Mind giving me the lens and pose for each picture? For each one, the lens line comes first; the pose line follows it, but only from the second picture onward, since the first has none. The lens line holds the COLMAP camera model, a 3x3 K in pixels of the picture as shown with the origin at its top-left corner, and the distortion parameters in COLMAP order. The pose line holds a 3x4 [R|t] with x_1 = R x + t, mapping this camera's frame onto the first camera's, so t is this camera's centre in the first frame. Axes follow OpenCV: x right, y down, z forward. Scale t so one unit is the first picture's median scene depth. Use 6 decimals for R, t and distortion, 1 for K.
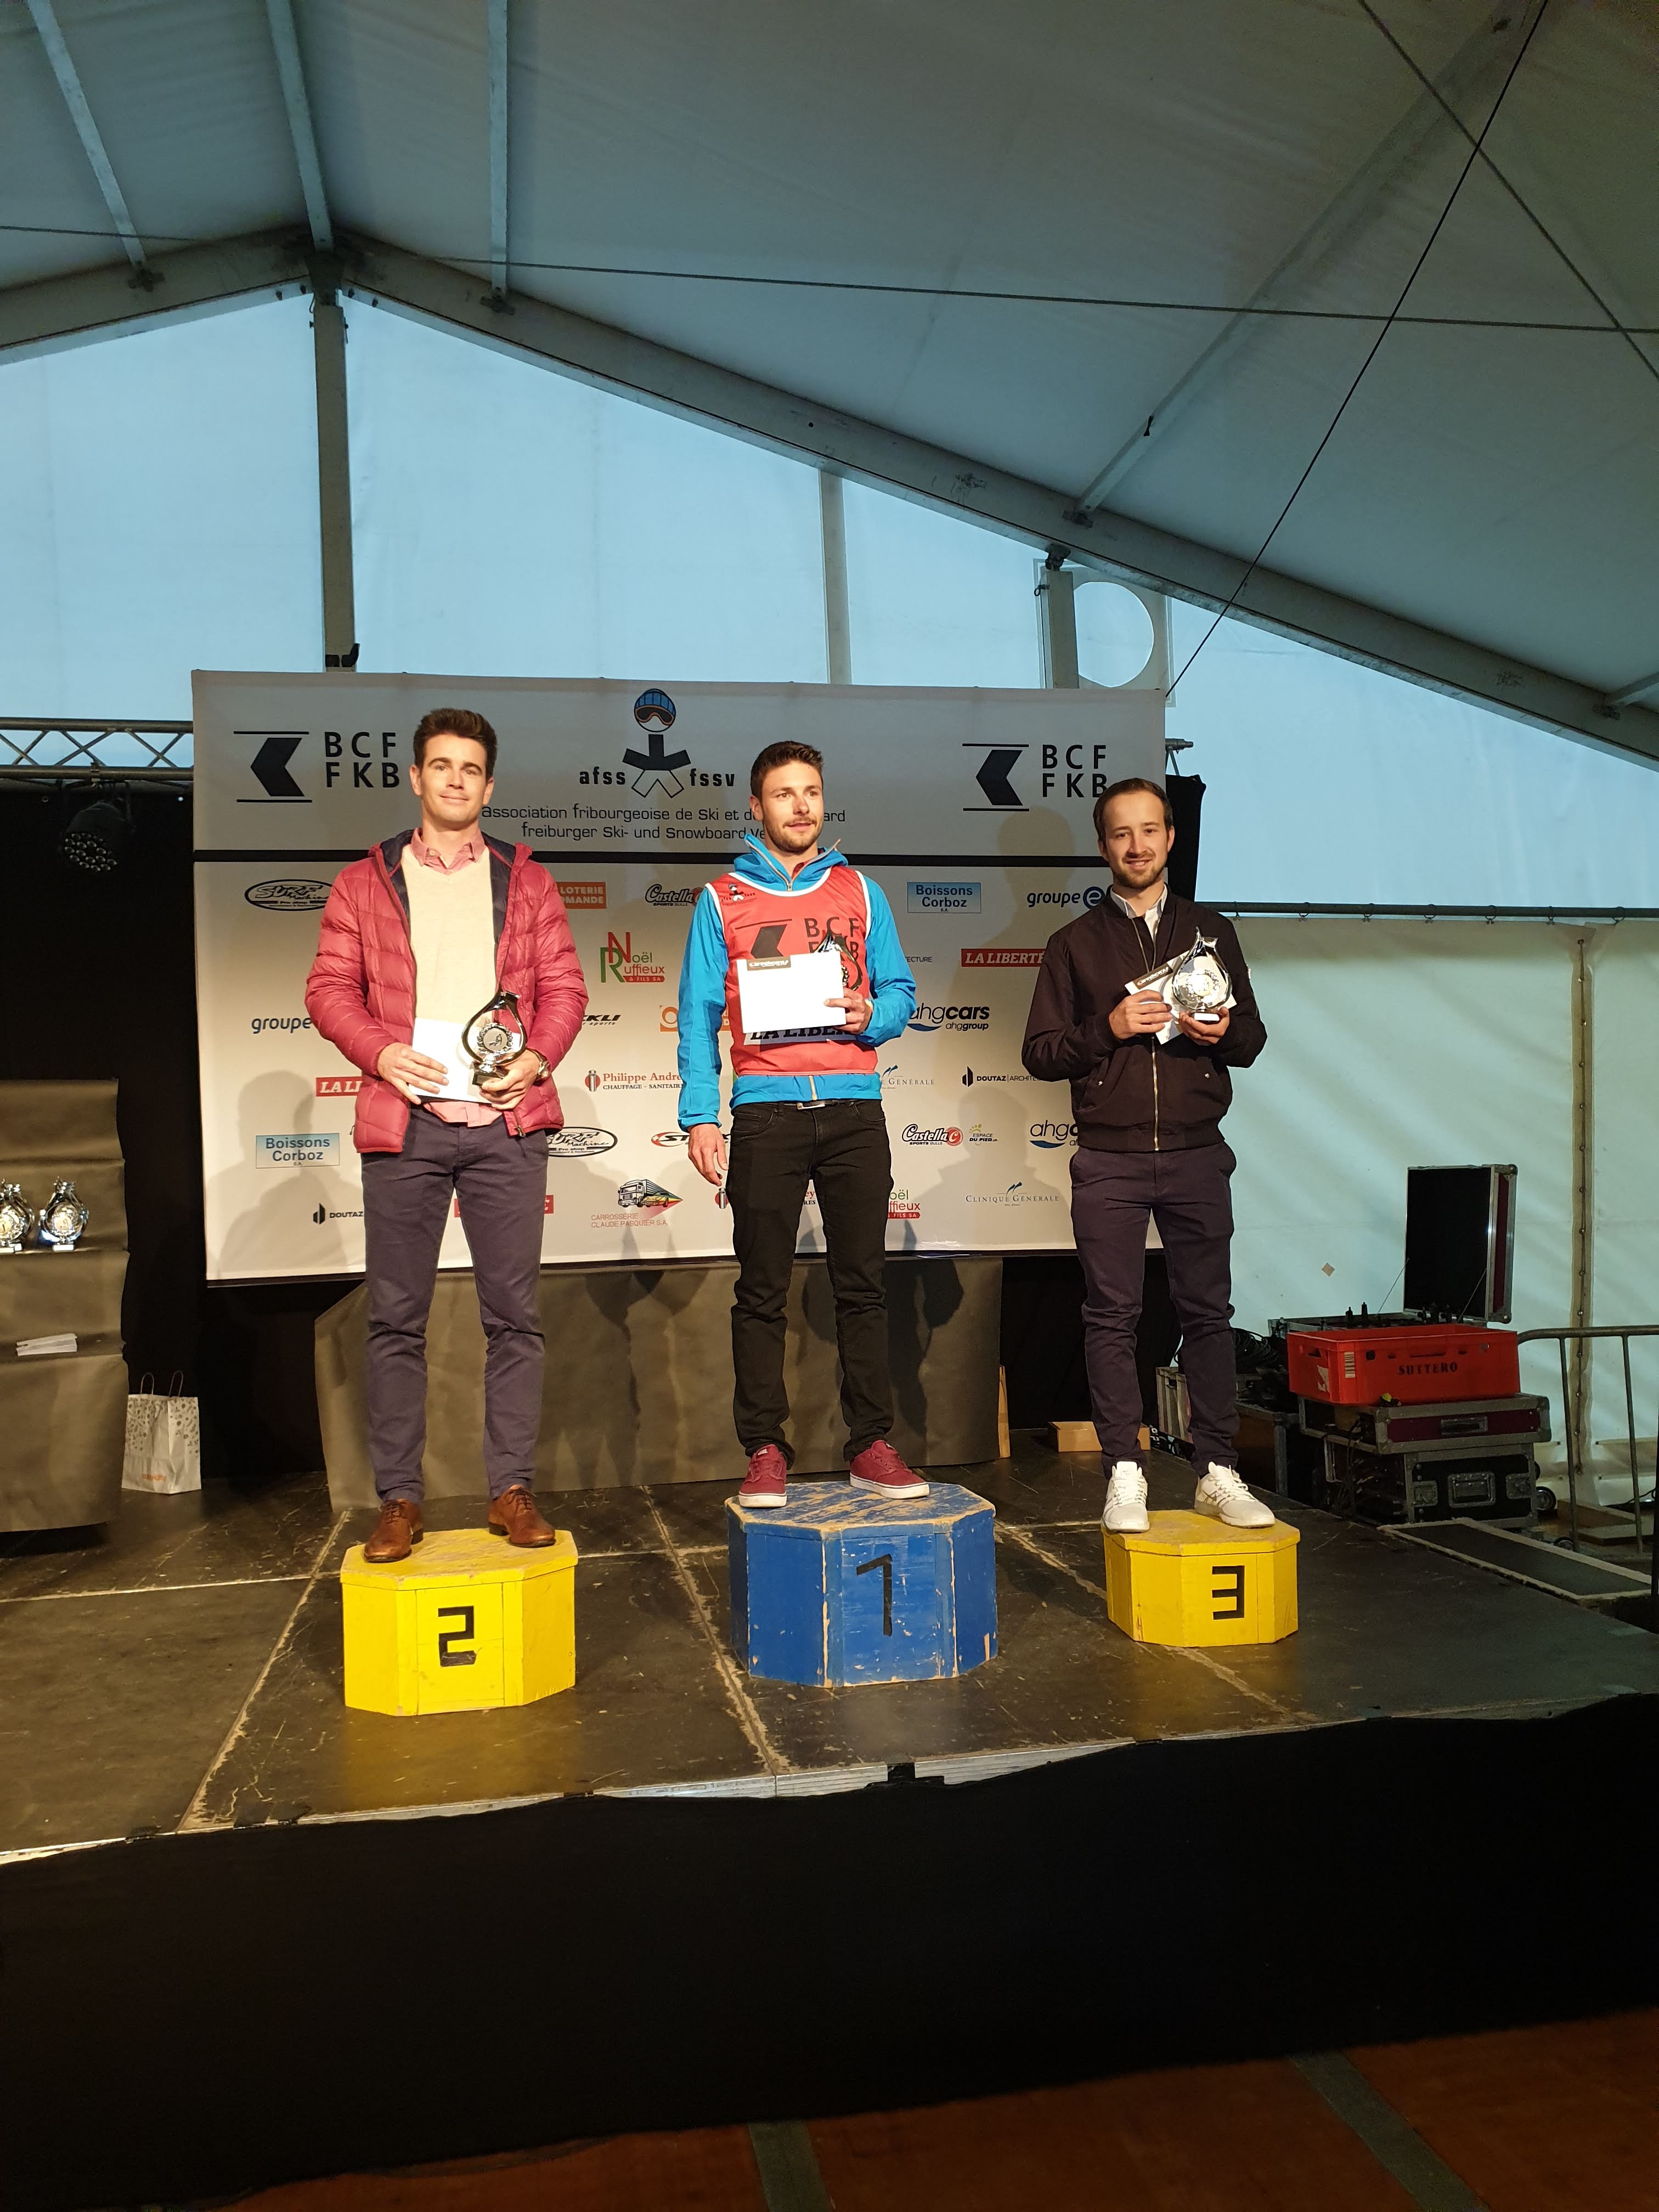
lens RADIAL K [[1776.9, 0, 825.3], [0, 1776.9, 1139.5], [0, 0, 1]] dist [0.097589, -0.085172]
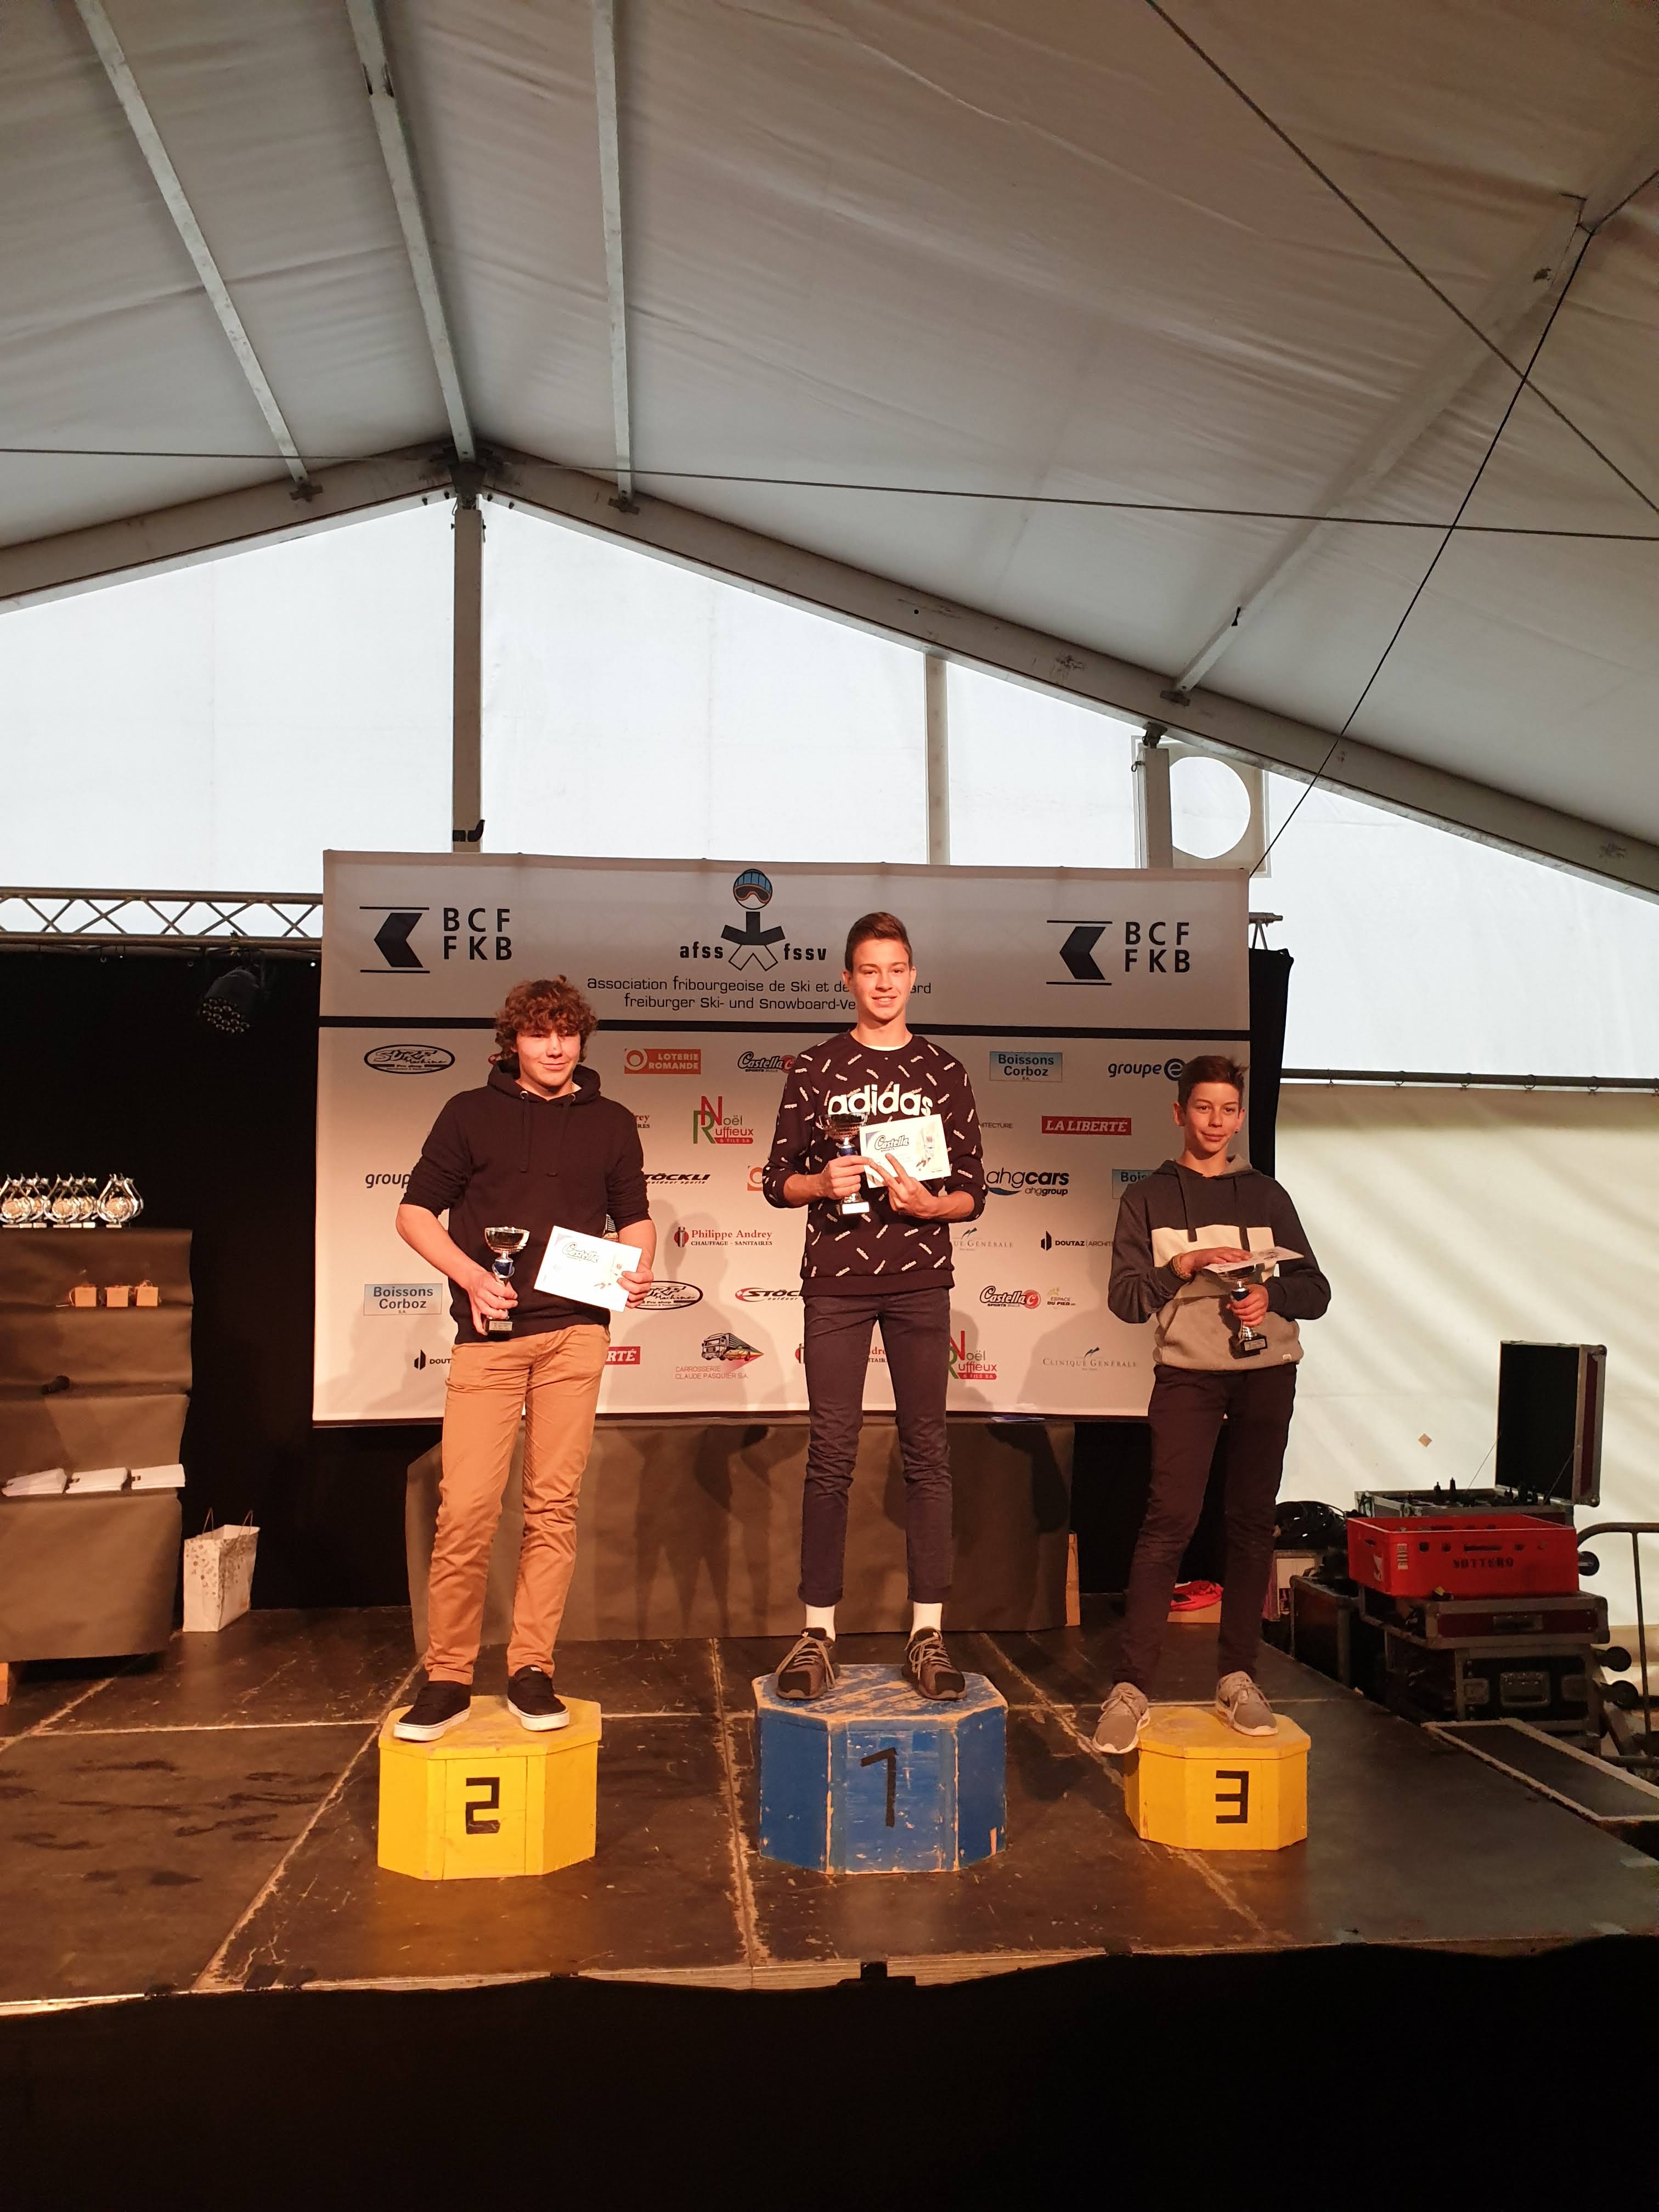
lens RADIAL K [[1771.0, 0, 833.3], [0, 1771.0, 1154.4], [0, 0, 1]] dist [0.238760, -0.529603]
pose [[0.996279, 0.021942, -0.083345, 0.045055], [-0.026179, 0.998402, -0.050088, -0.032415], [0.082113, 0.052083, 0.995261, -0.038801]]
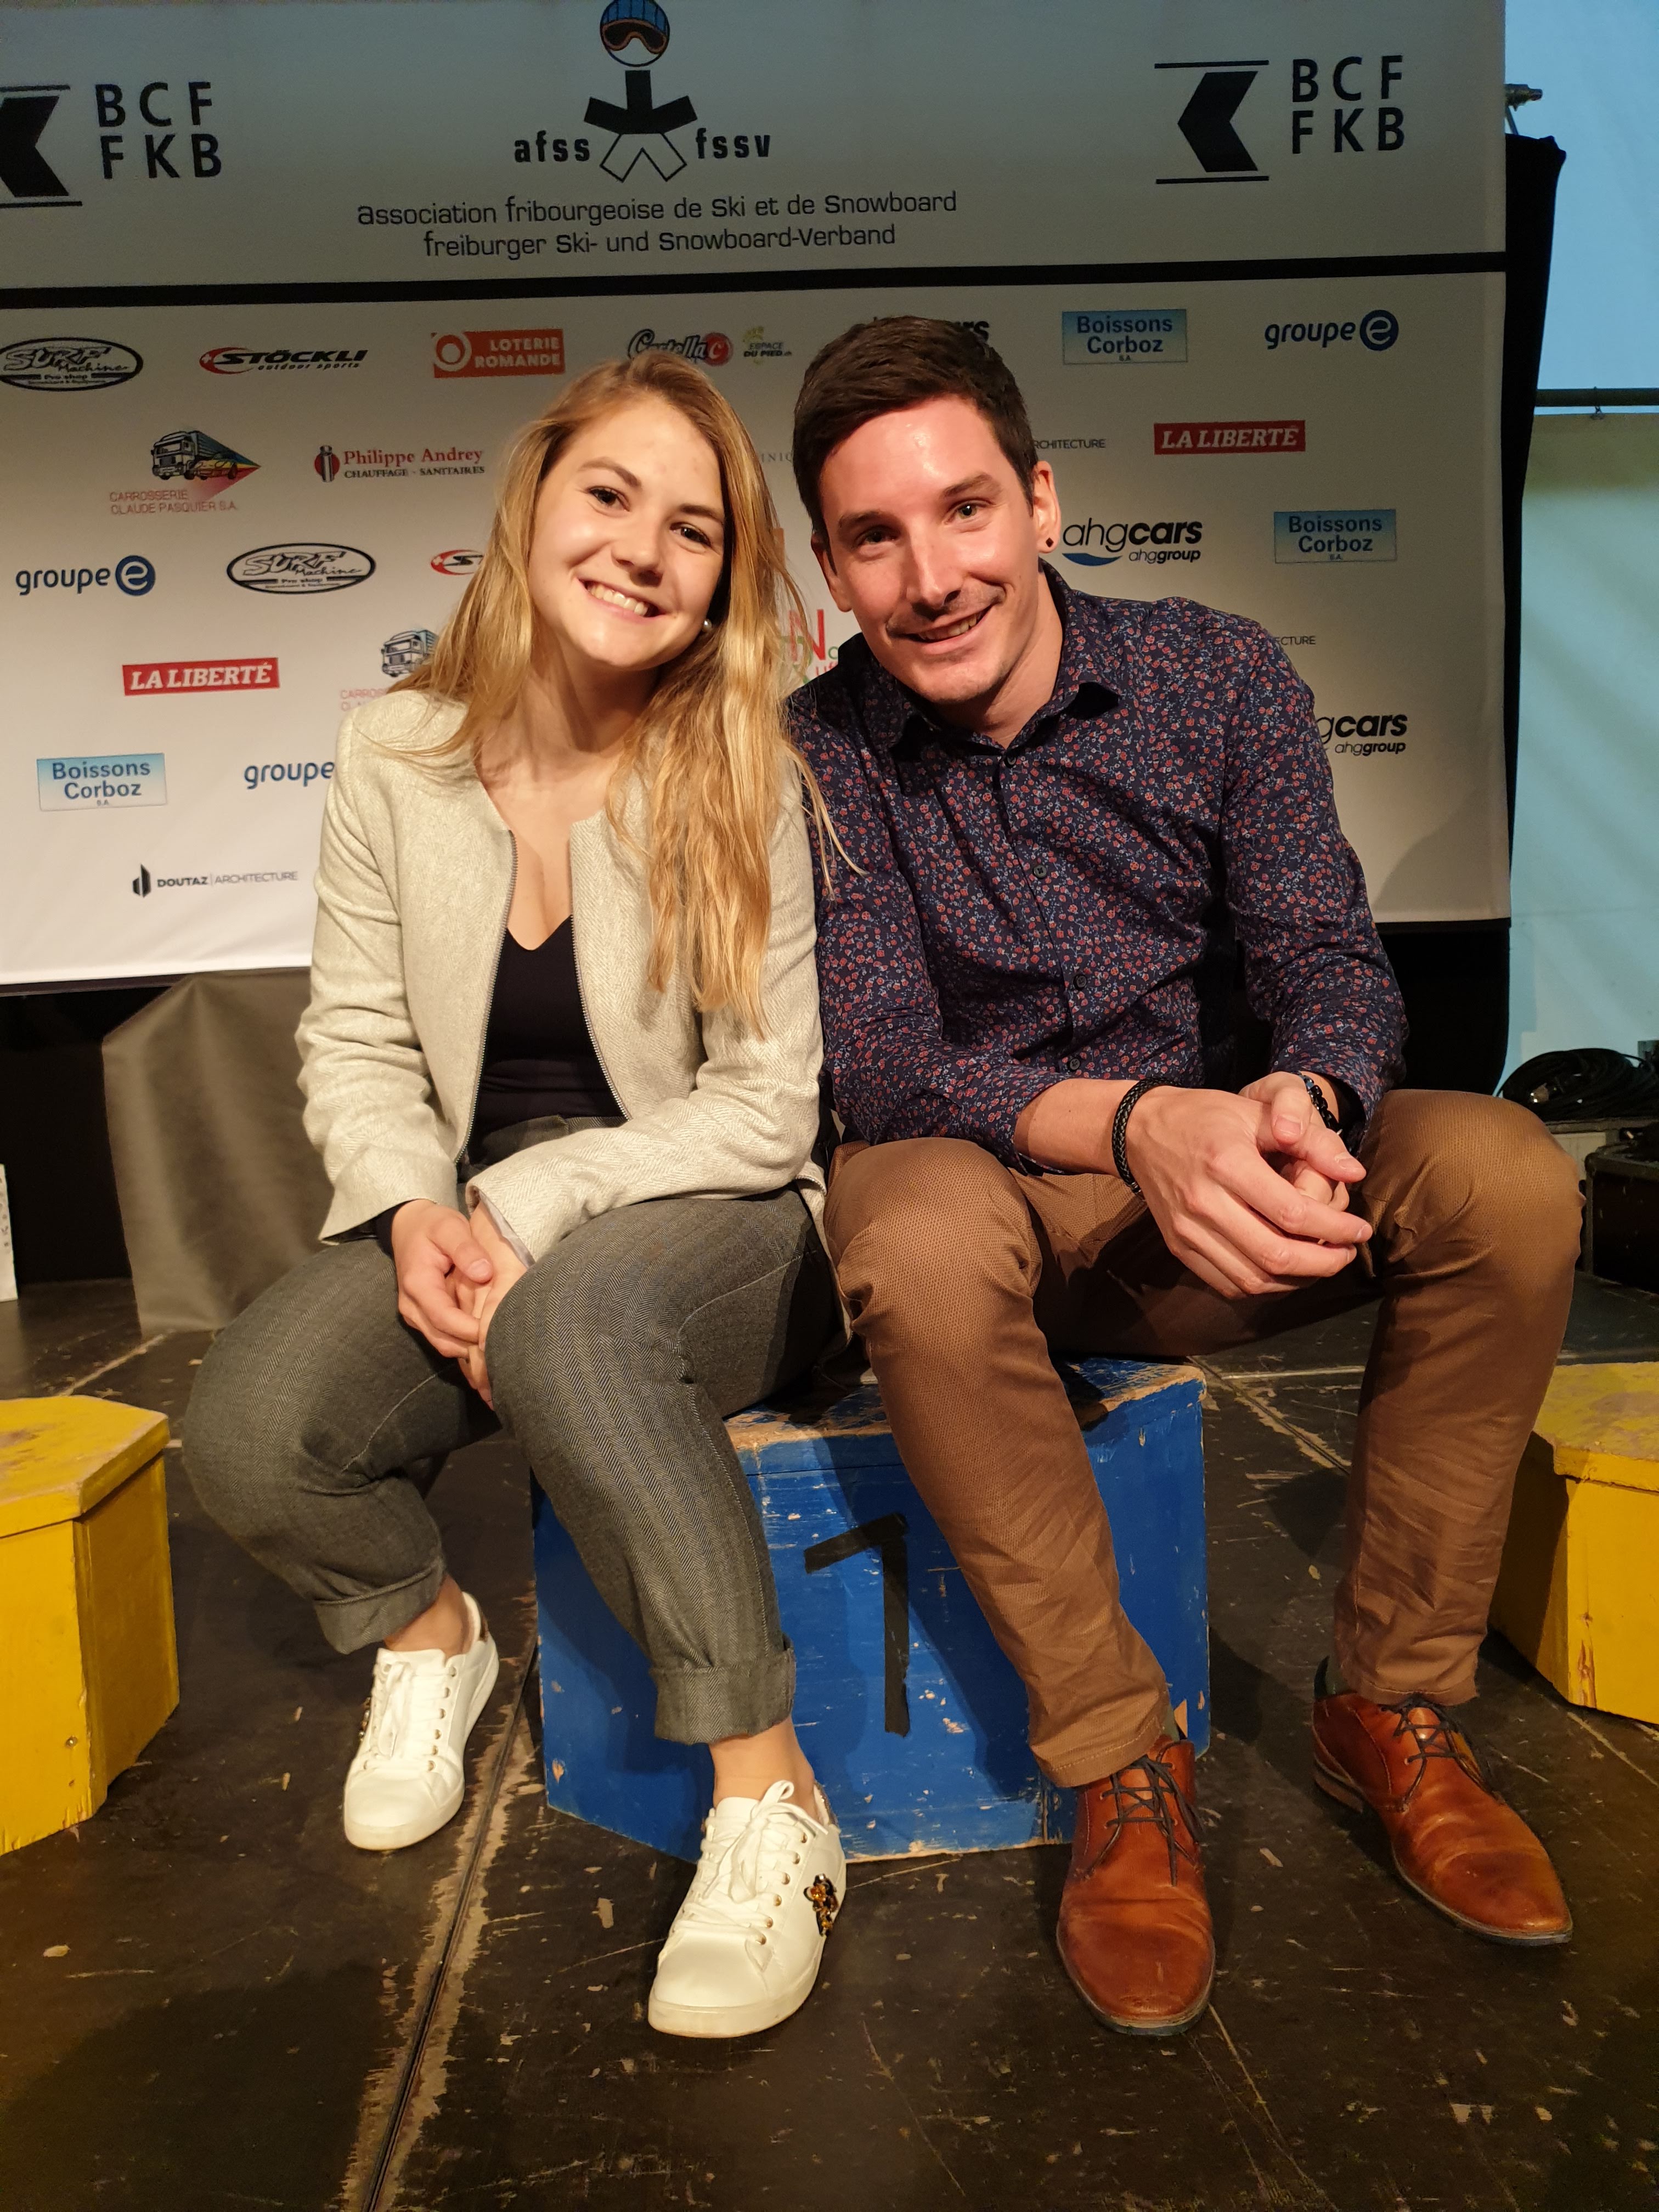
lens RADIAL K [[1776.9, 0, 825.3], [0, 1776.9, 1139.5], [0, 0, 1]] dist [0.097589, -0.085172]
pose [[0.992880, -0.011808, -0.118533, 0.037963], [0.024929, 0.993638, 0.109828, 0.068351], [0.116482, -0.112001, 0.986857, 0.372927]]
